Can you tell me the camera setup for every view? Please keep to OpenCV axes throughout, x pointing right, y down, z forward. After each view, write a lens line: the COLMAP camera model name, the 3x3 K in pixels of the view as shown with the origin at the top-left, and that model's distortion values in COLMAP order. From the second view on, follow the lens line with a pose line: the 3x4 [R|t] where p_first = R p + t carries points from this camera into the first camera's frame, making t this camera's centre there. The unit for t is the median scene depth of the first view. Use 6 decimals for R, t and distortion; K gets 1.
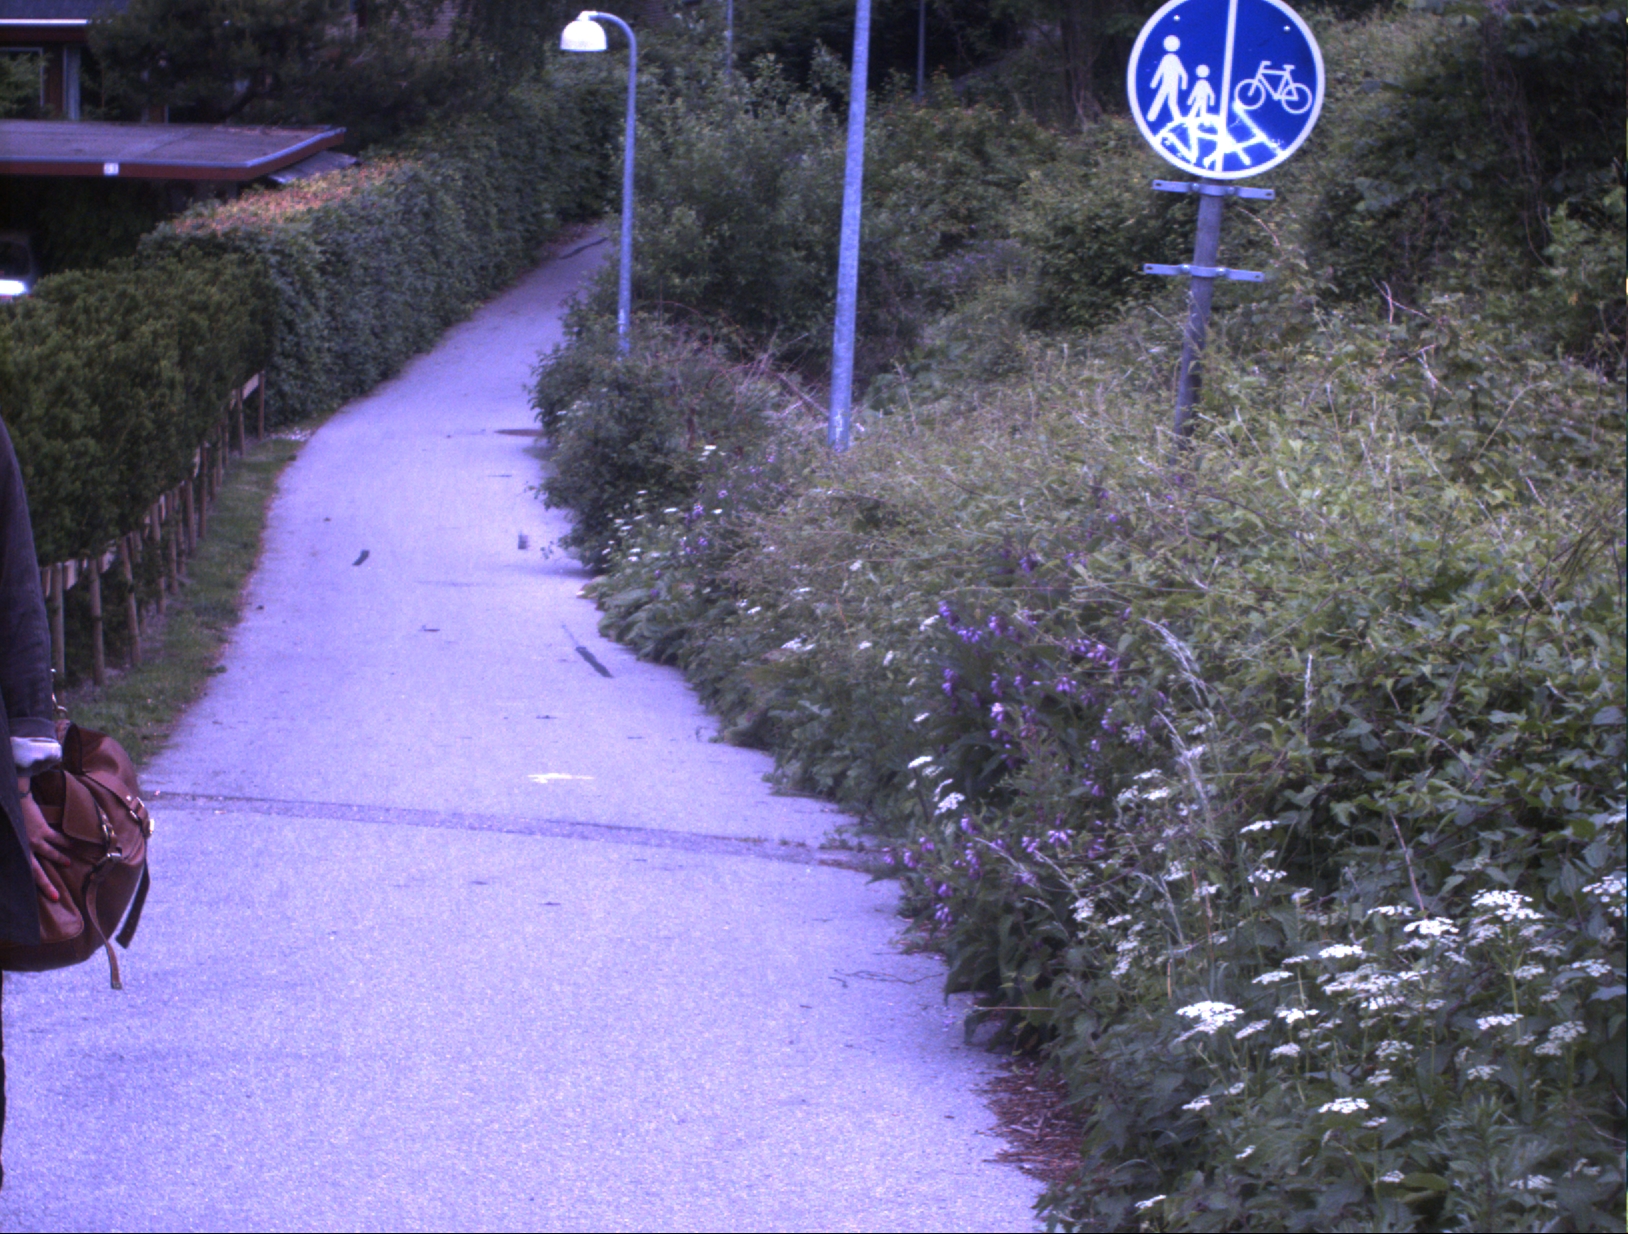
lens RADIAL K [[5548.5, 0, 814.0], [0, 5548.5, 617.0], [0, 0, 1]] dist [-0.320076, 0.196340]
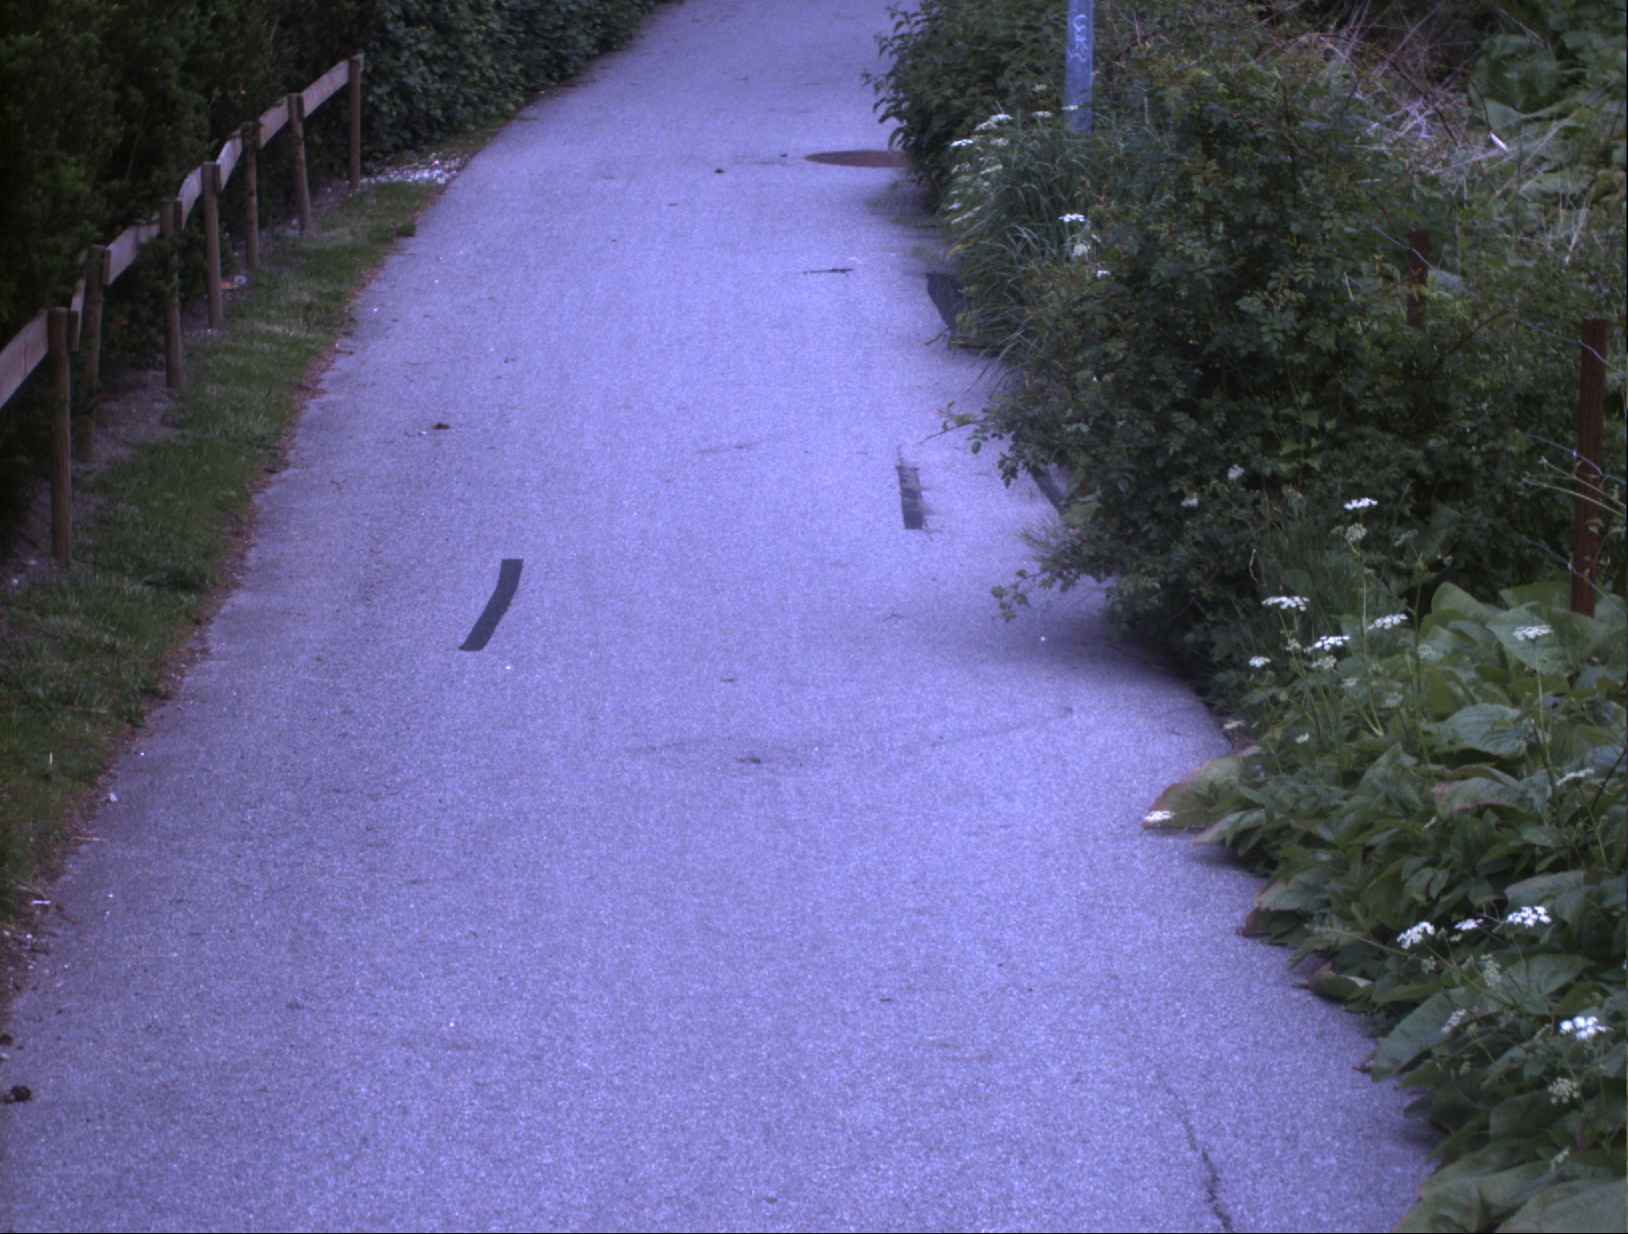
lens RADIAL K [[5548.5, 0, 814.0], [0, 5548.5, 617.0], [0, 0, 1]] dist [-0.320076, 0.196340]
pose [[0.998737, -0.012330, -0.048715, -0.043120], [0.015628, 0.997570, 0.067898, -0.034873], [0.047759, -0.068573, 0.996502, 0.640882]]
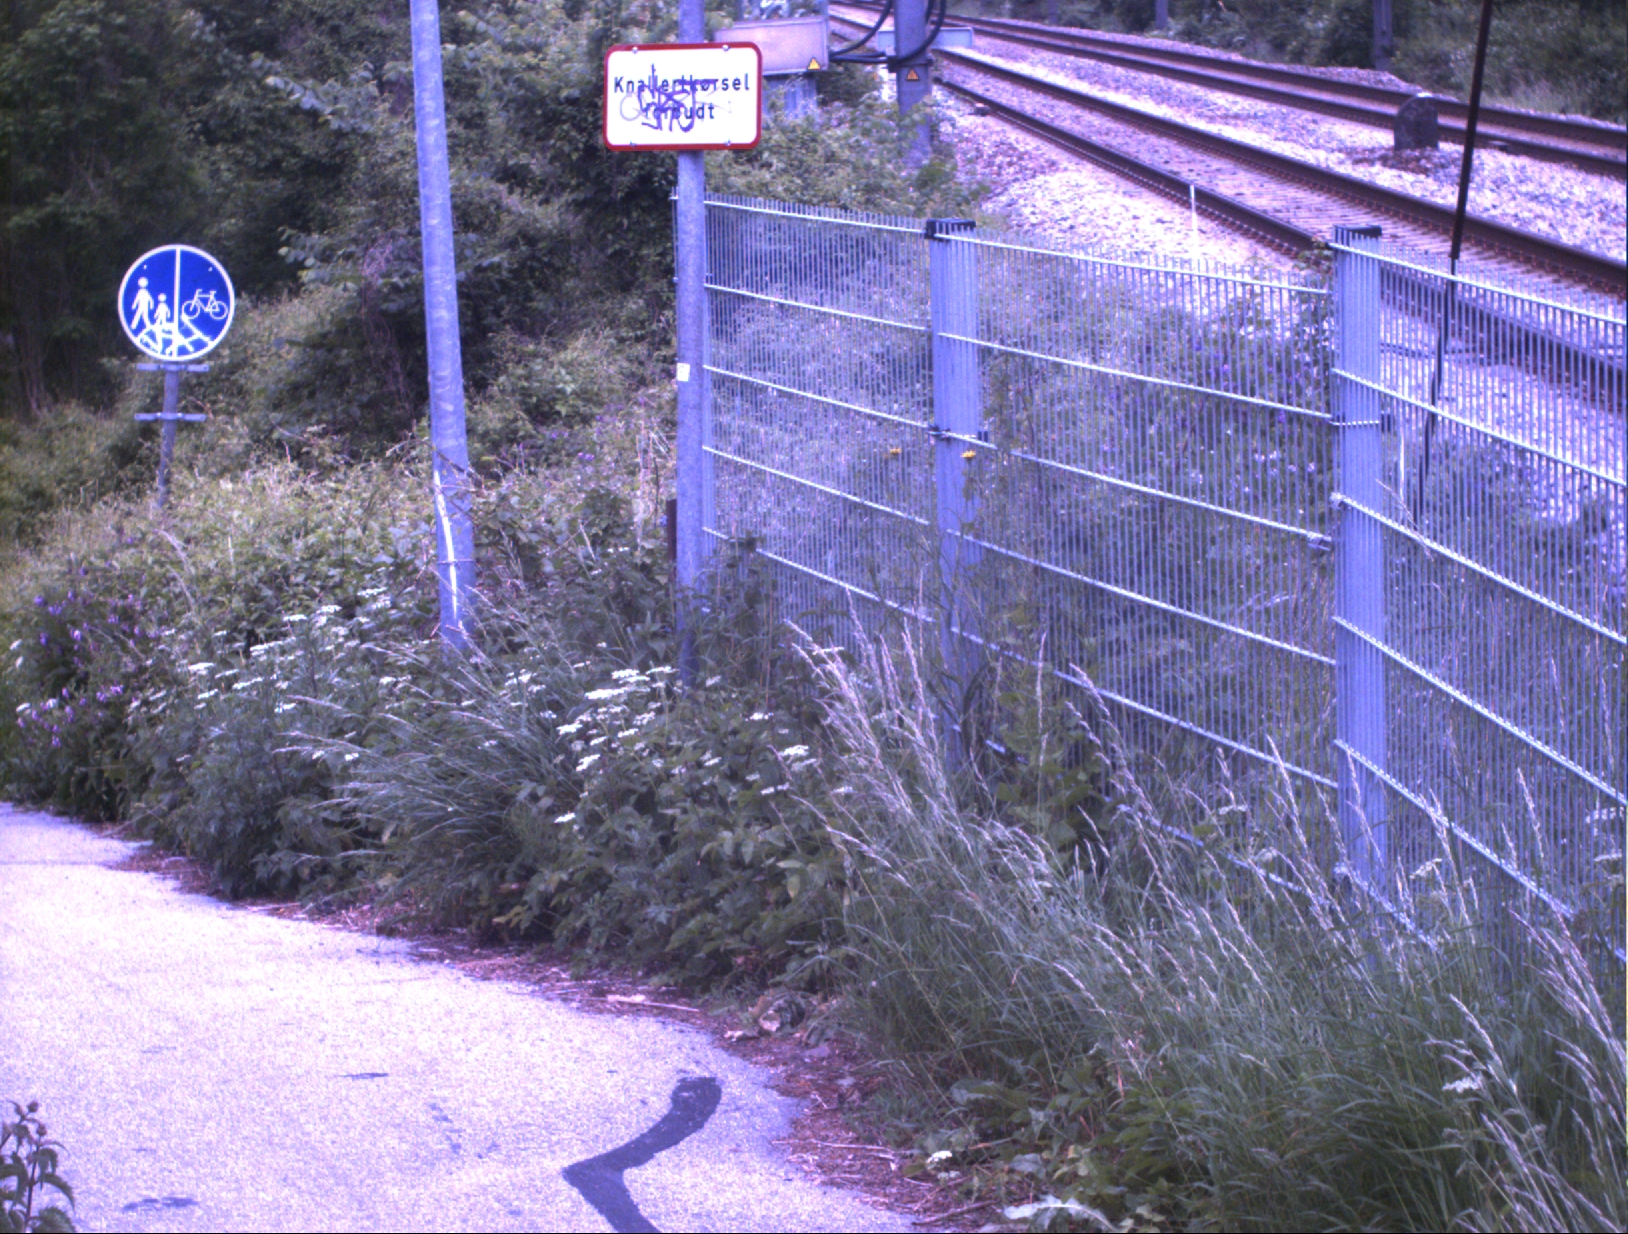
lens RADIAL K [[5548.5, 0, 814.0], [0, 5548.5, 617.0], [0, 0, 1]] dist [-0.320076, 0.196340]
pose [[0.980055, -0.059978, 0.189457, -0.057962], [0.070531, 0.996283, -0.049455, 0.092947], [-0.185786, 0.061831, 0.980643, -0.664645]]
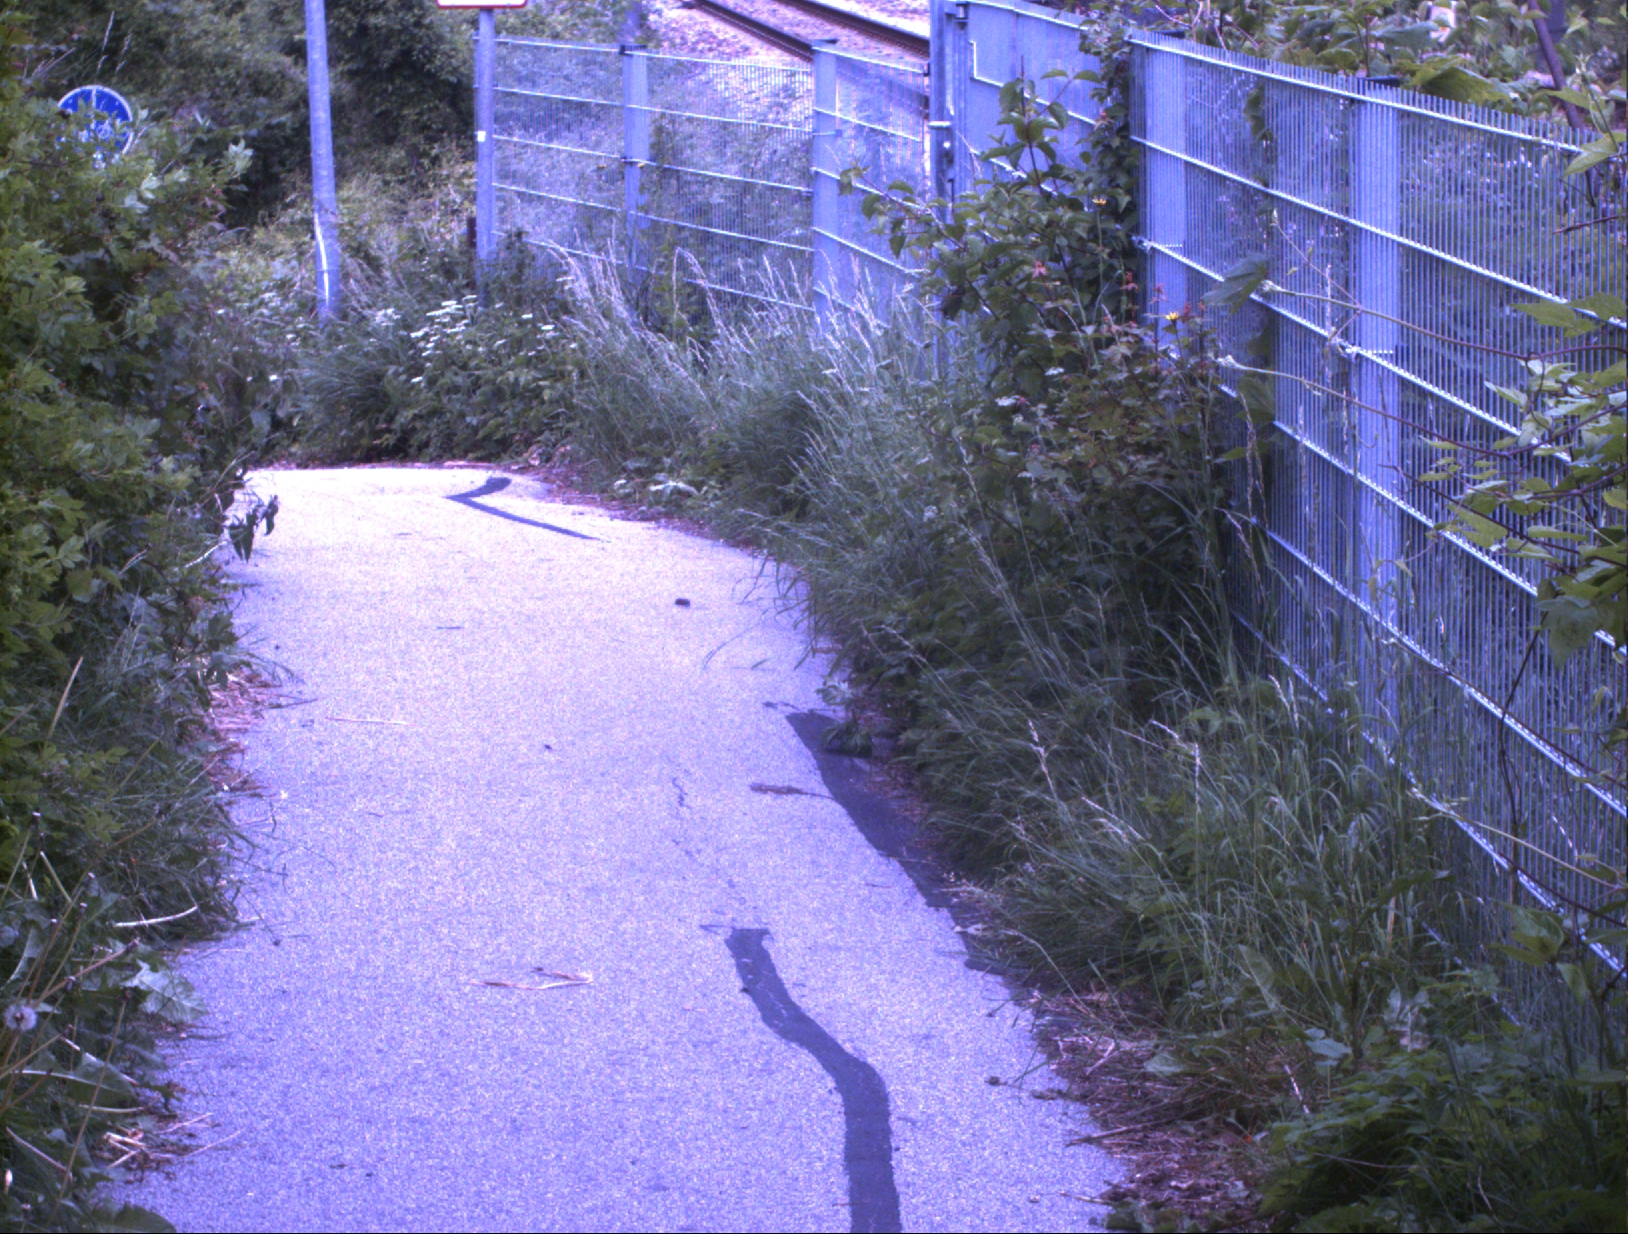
lens RADIAL K [[5548.5, 0, 814.0], [0, 5548.5, 617.0], [0, 0, 1]] dist [-0.320076, 0.196340]
pose [[0.969370, -0.057794, 0.238709, -0.193335], [0.066316, 0.997411, -0.027817, 0.190989], [-0.236483, 0.042795, 0.970693, -1.302527]]
